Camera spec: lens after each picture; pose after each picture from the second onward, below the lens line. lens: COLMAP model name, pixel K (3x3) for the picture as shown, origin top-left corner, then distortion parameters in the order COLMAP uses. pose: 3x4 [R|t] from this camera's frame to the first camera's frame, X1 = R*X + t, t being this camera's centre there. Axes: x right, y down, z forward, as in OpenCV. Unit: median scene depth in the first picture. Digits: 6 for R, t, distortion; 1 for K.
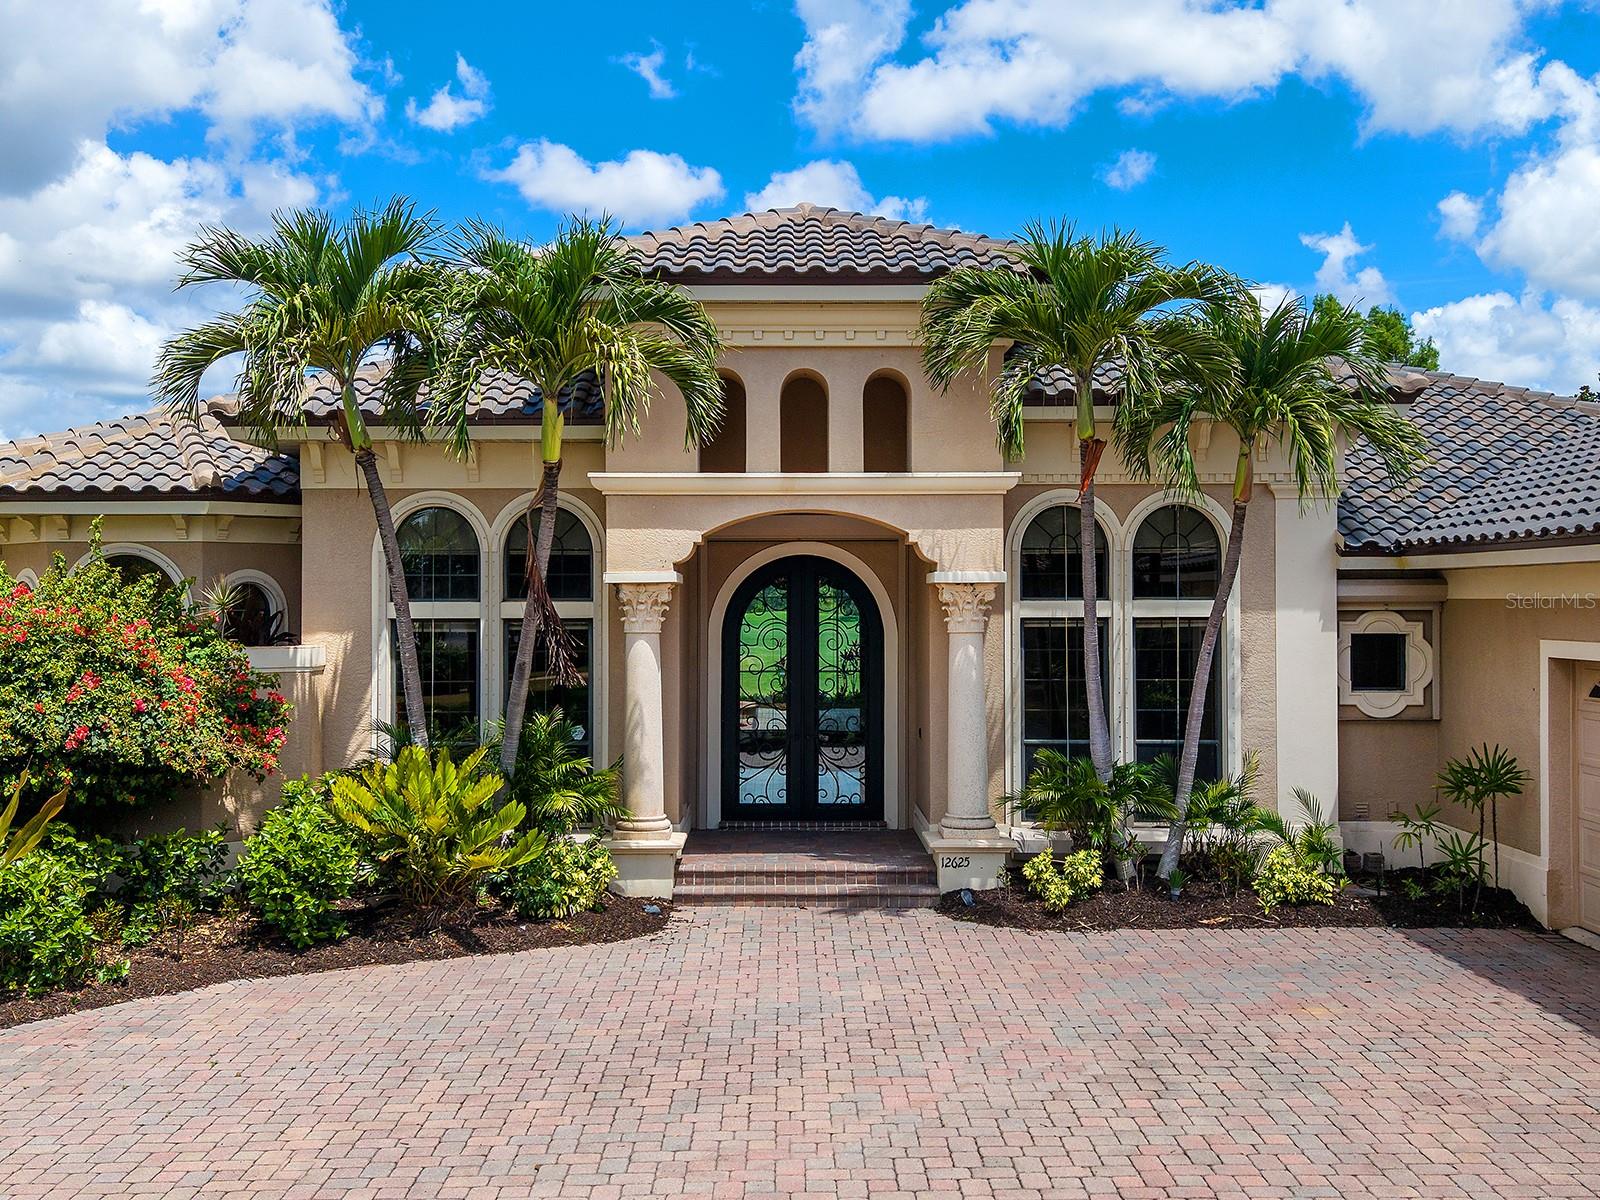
lens RADIAL K [[1706.3, 0, 784.5], [0, 1706.3, 526.7], [0, 0, 1]] dist [0.115113, -0.355736]
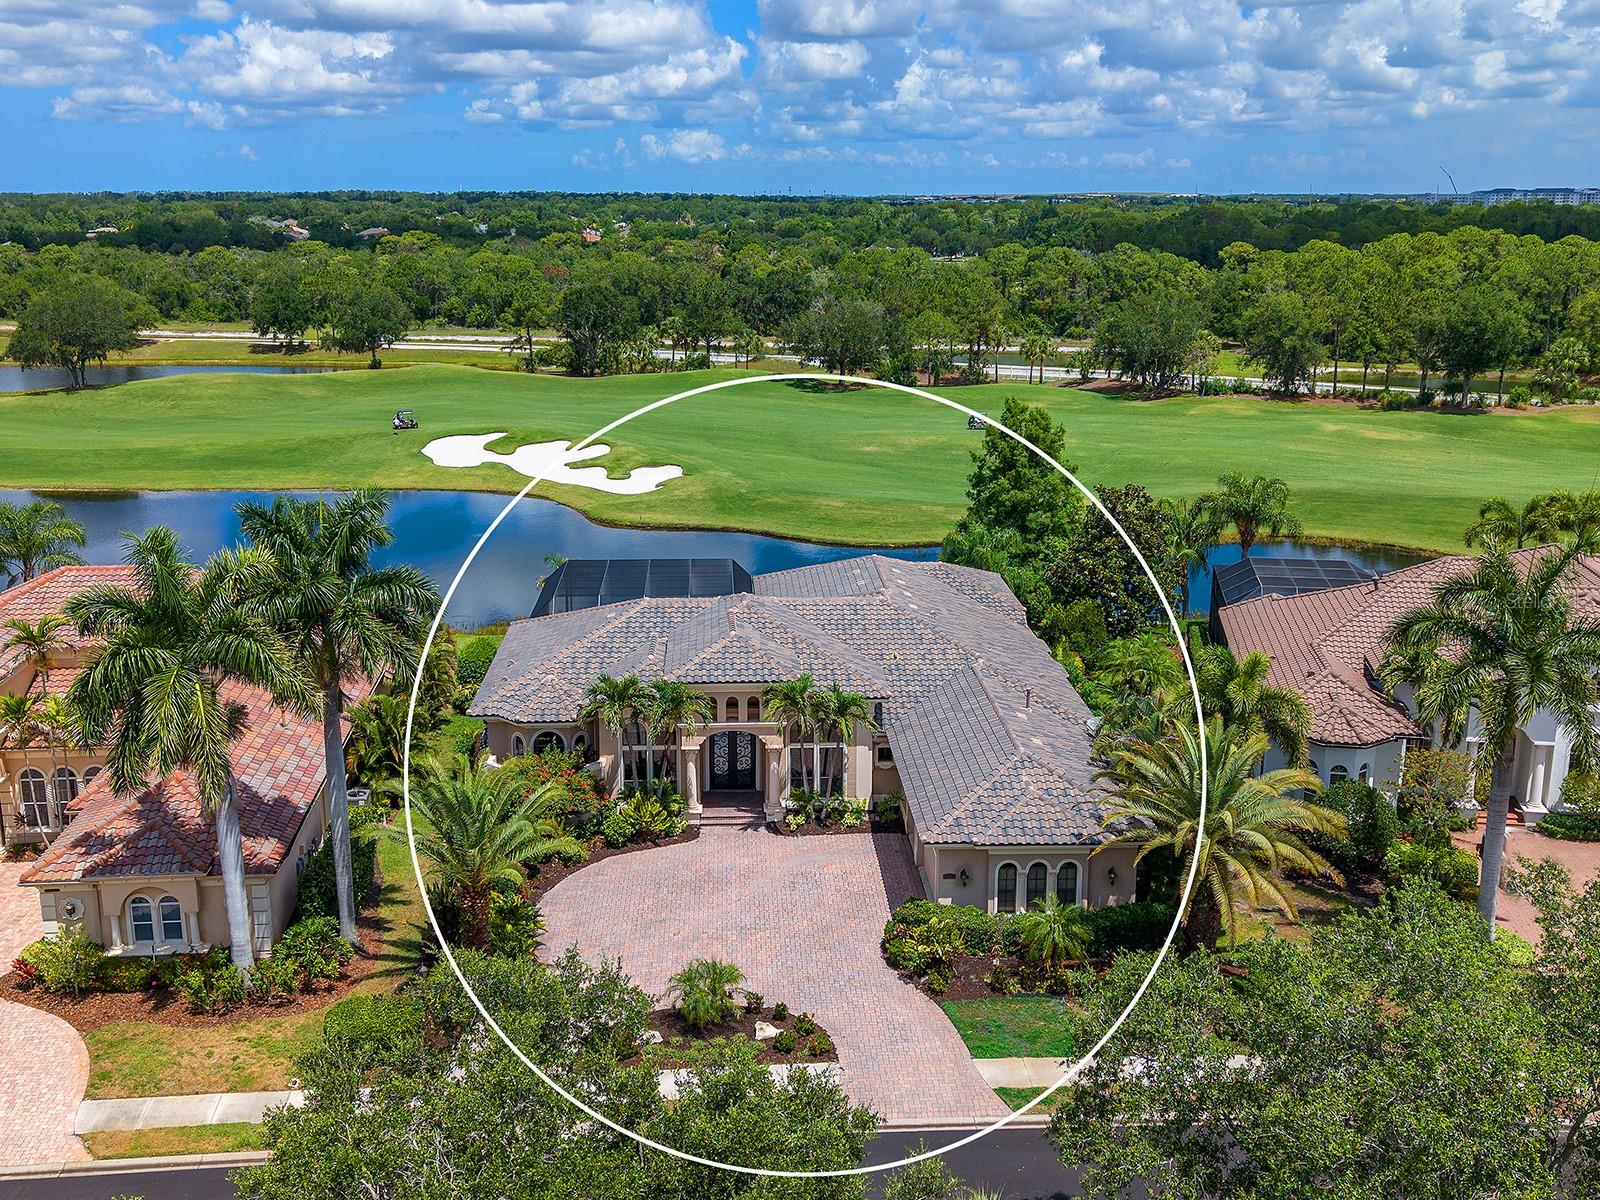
lens RADIAL K [[1579.0, 0, 798.6], [0, 1579.0, 558.5], [0, 0, 1]] dist [0.098374, -0.231562]
pose [[0.998983, -0.009693, 0.044034, 0.007814], [-0.001217, 0.970464, 0.241244, -1.284580], [-0.045071, -0.241052, 0.969465, -2.459376]]
